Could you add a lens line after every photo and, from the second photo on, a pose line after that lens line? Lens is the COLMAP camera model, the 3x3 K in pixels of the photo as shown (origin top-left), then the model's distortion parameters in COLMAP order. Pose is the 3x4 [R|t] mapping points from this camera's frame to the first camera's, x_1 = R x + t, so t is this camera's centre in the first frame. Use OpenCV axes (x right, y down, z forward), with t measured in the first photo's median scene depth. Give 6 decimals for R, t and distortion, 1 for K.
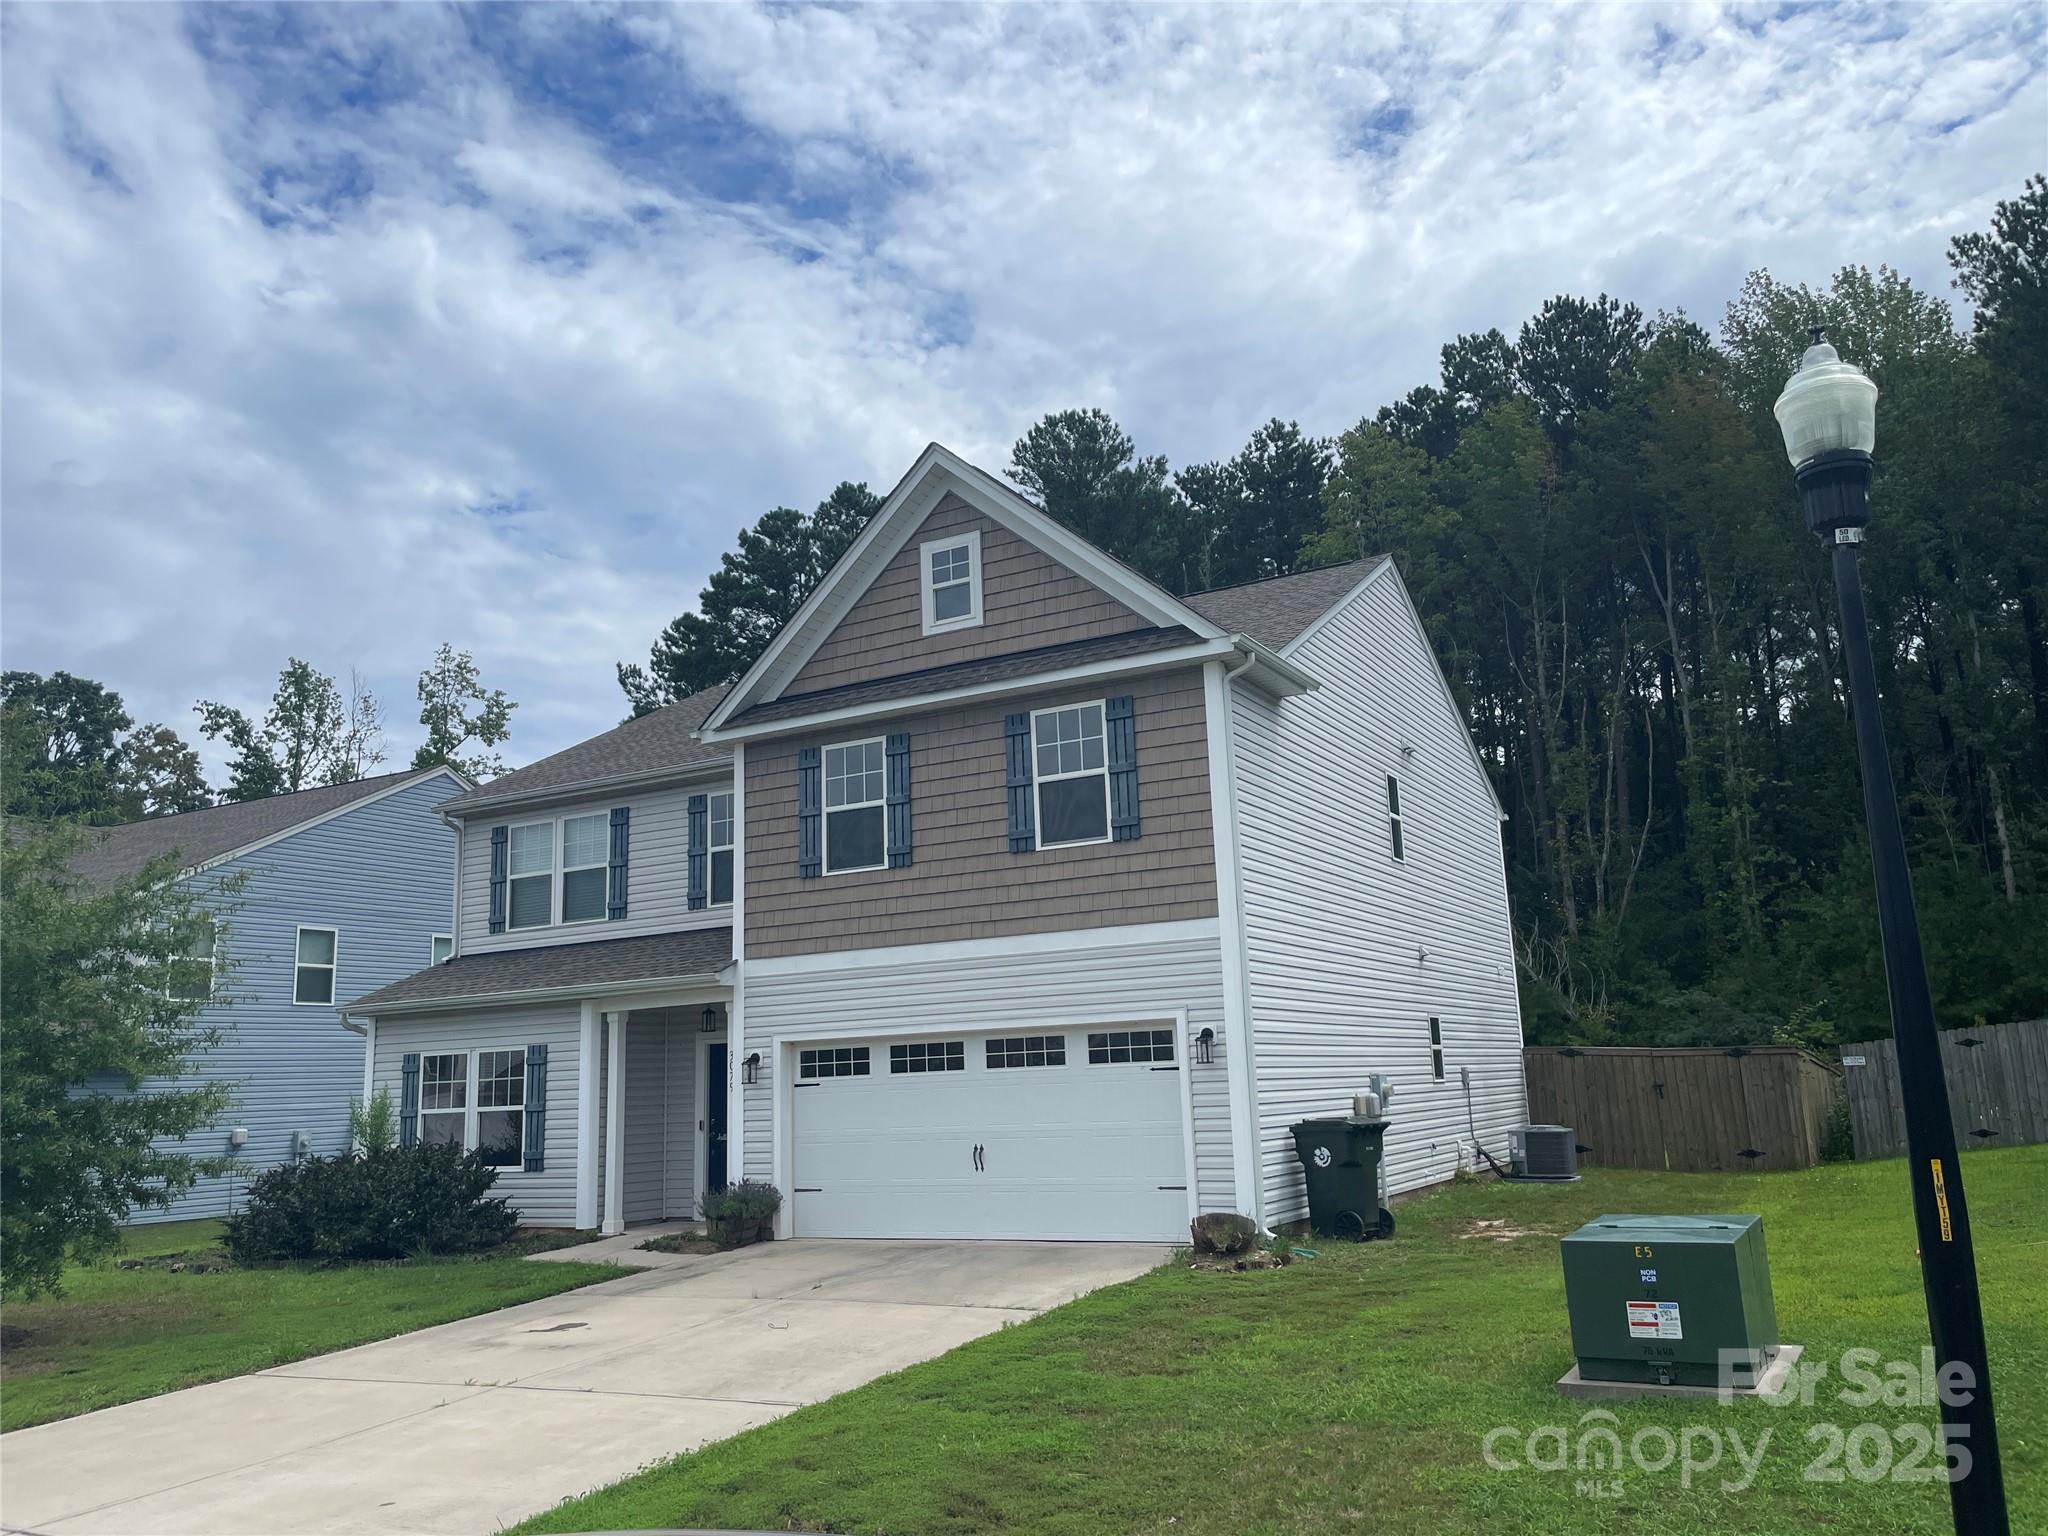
lens RADIAL K [[1563.1, 0, 979.2], [0, 1563.1, 794.6], [0, 0, 1]] dist [0.082662, -0.117658]
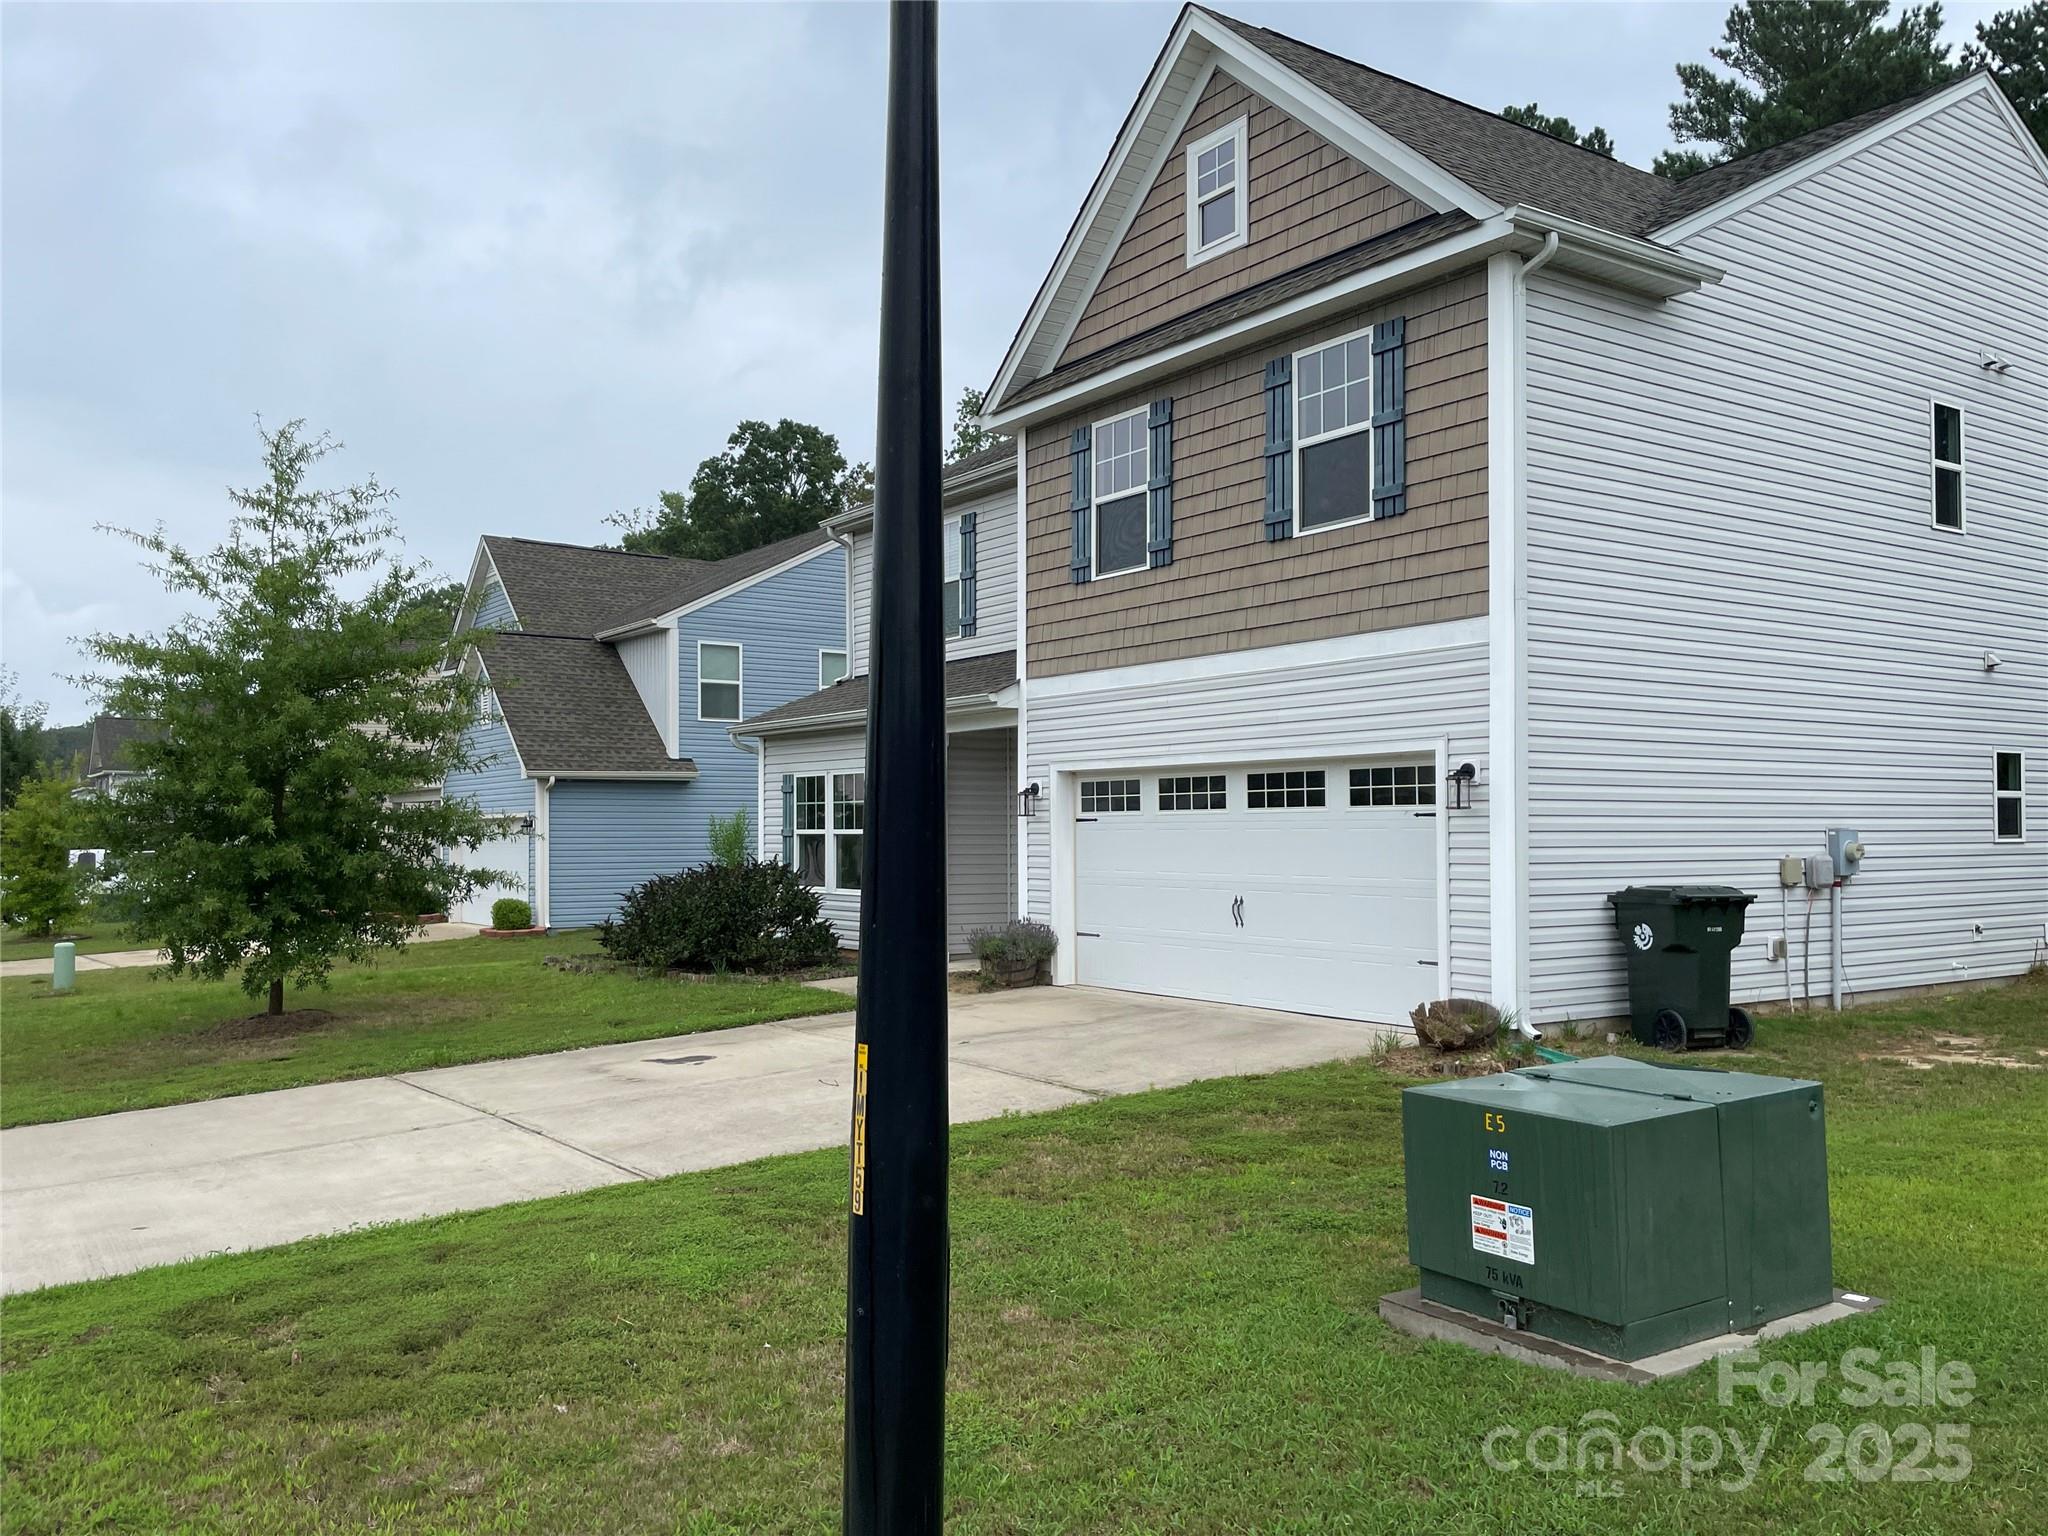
lens RADIAL K [[1614.5, 0, 1017.9], [0, 1614.5, 834.1], [0, 0, 1]] dist [0.043423, -0.024575]
pose [[0.894939, 0.036586, -0.444686, 0.229456], [0.051081, 0.981679, 0.183567, 0.021286], [0.443255, -0.186996, 0.876674, 0.162747]]
